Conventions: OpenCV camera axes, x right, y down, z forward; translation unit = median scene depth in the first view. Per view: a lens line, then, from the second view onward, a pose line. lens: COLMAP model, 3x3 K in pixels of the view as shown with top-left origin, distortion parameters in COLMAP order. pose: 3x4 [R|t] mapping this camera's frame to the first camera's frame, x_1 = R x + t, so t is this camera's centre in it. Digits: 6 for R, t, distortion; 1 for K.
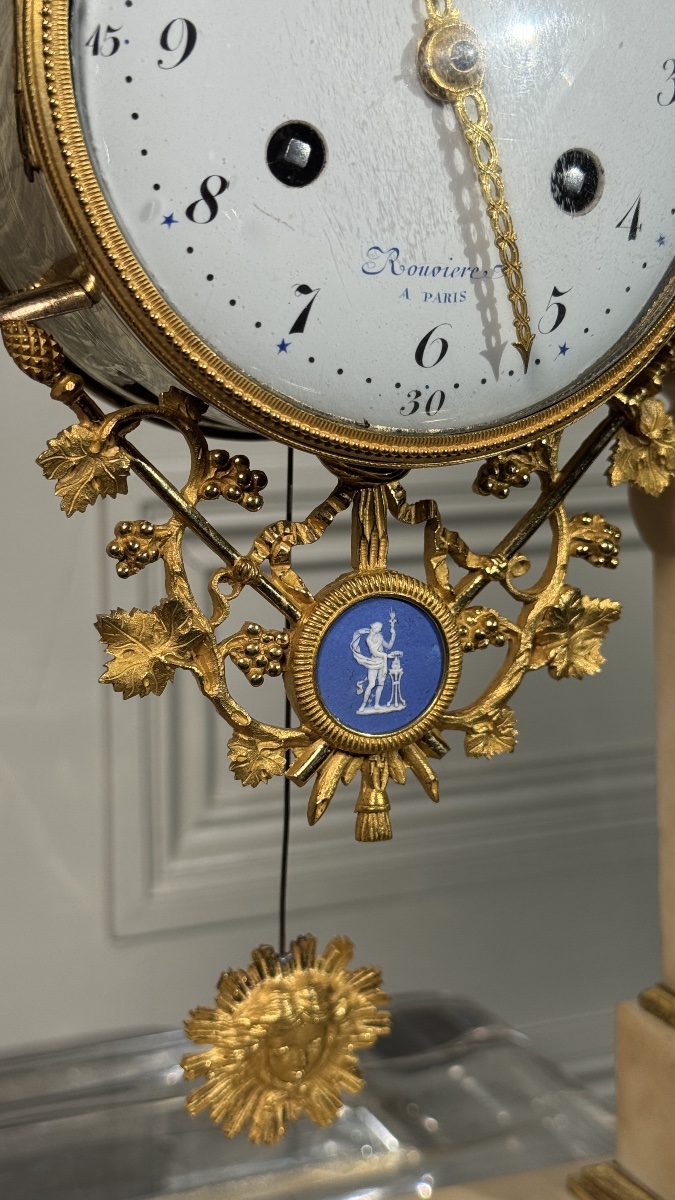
lens RADIAL K [[1696.3, 0, 320.5], [0, 1696.3, 607.1], [0, 0, 1]] dist [0.133432, -0.157806]
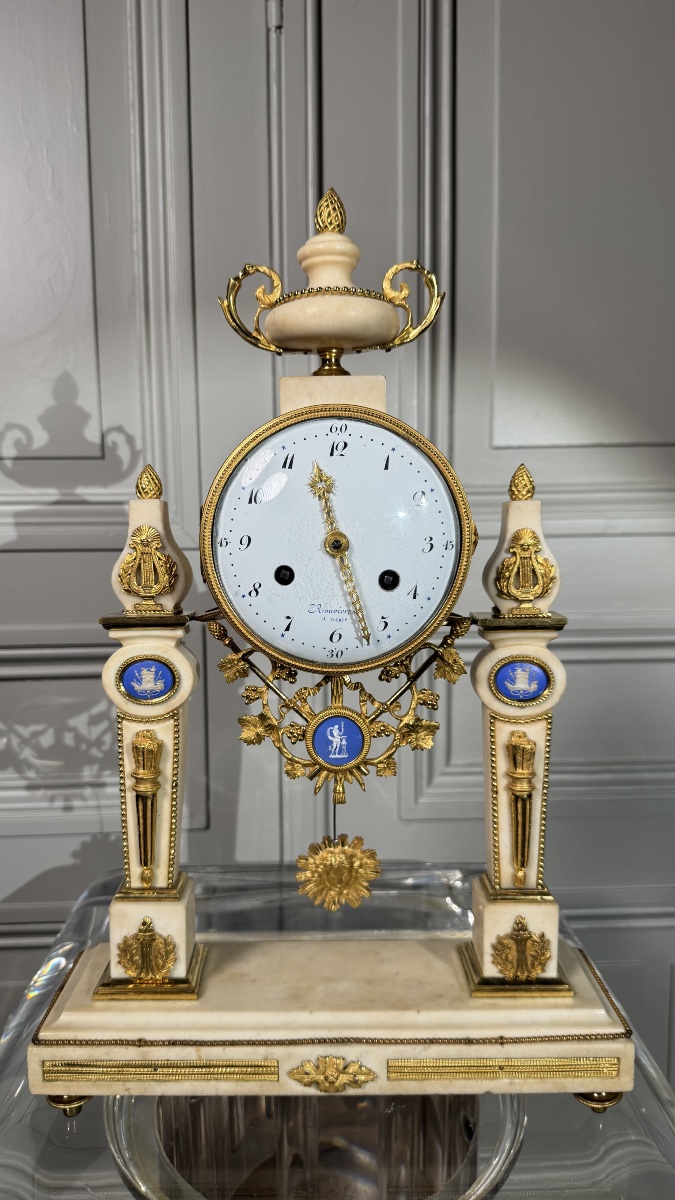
lens RADIAL K [[837.9, 0, 337.5], [0, 837.9, 600.0], [0, 0, 1]] dist [0.081068, -0.002151]
pose [[0.932998, 0.035295, -0.358147, 0.532878], [-0.052852, 0.997827, -0.039350, -0.145508], [0.355979, 0.055642, 0.932836, -0.311576]]
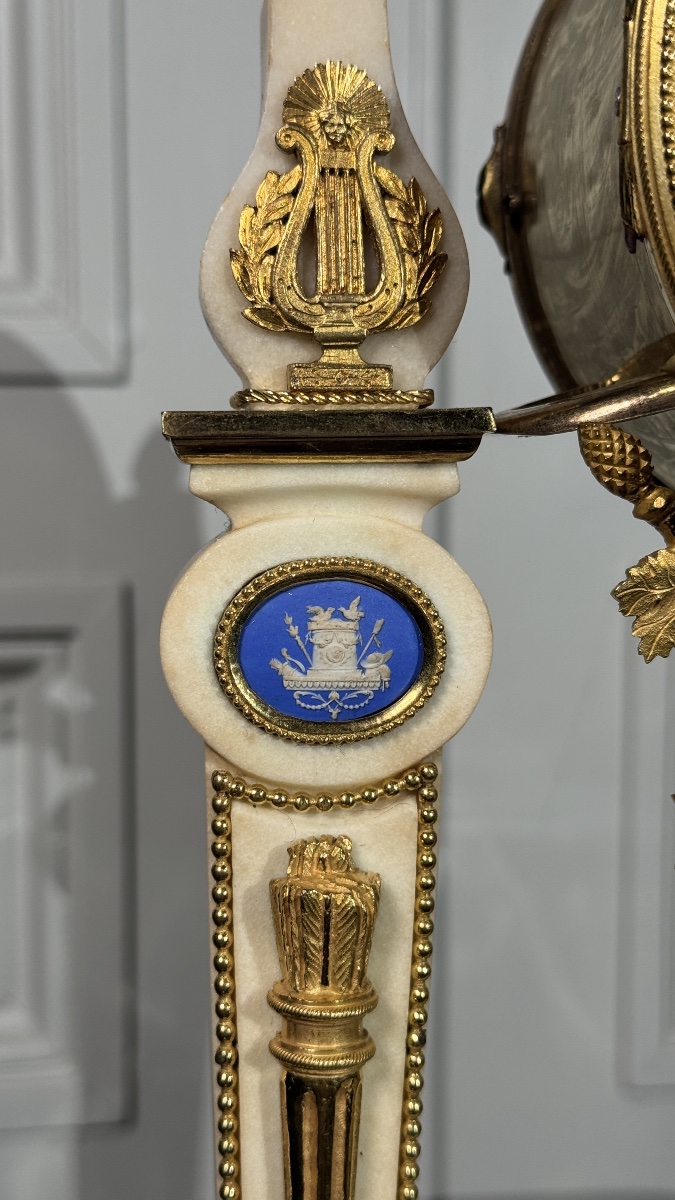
lens RADIAL K [[1724.0, 0, 337.9], [0, 1724.0, 618.7], [0, 0, 1]] dist [0.114783, 0.051736]
pose [[0.960167, 0.037378, -0.276915, -0.059521], [-0.049332, 0.998122, -0.036325, -0.034903], [0.275037, 0.048539, 0.960207, 0.161555]]
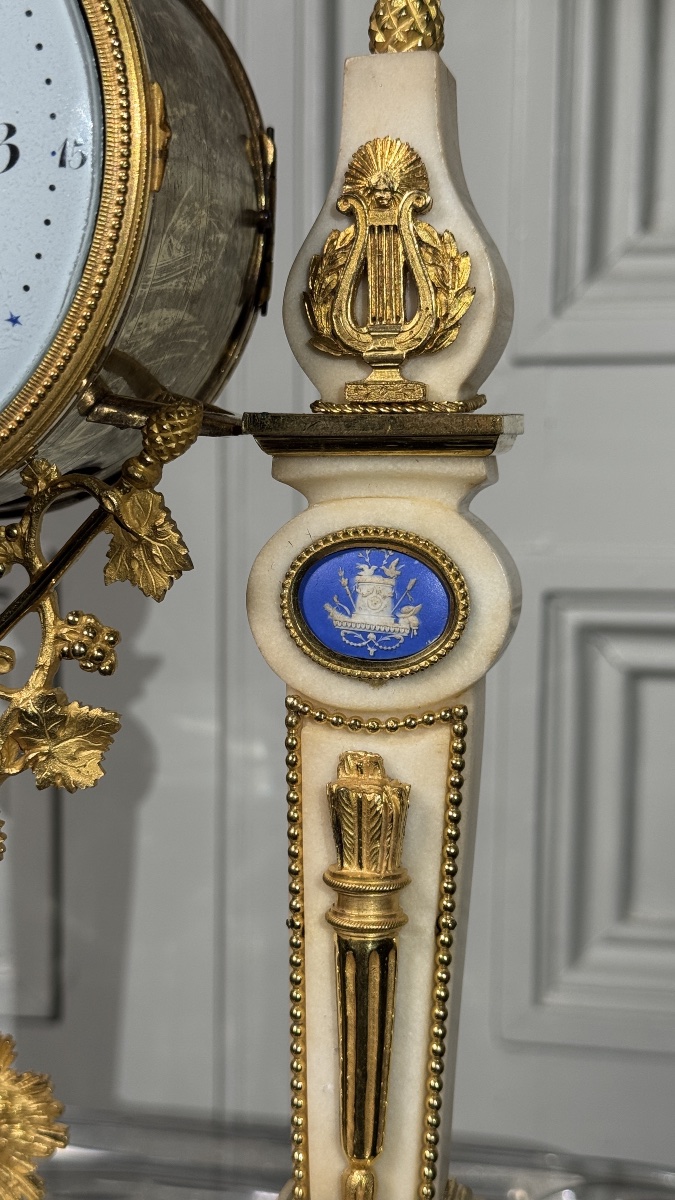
lens RADIAL K [[1674.3, 0, 337.5], [0, 1674.3, 600.0], [0, 0, 1]] dist [0.097884, -0.082982]
pose [[0.836748, 0.067547, -0.543405, 0.822076], [-0.097909, 0.994826, -0.027103, -0.054372], [0.538763, 0.075883, 0.839033, 0.336589]]
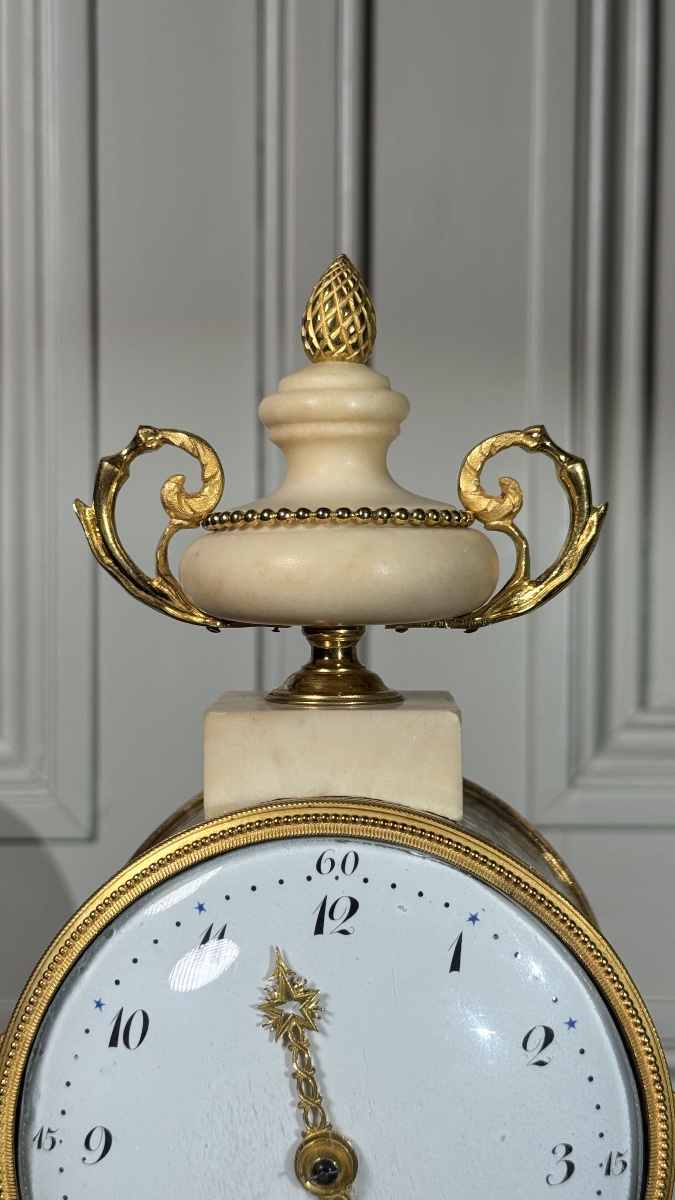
lens RADIAL K [[1674.3, 0, 337.5], [0, 1674.3, 600.0], [0, 0, 1]] dist [0.097884, -0.082982]
pose [[0.912299, 0.017287, -0.409160, 0.485841], [-0.075419, 0.989112, -0.126371, -0.490038], [0.402521, 0.146146, 0.903669, -0.085796]]
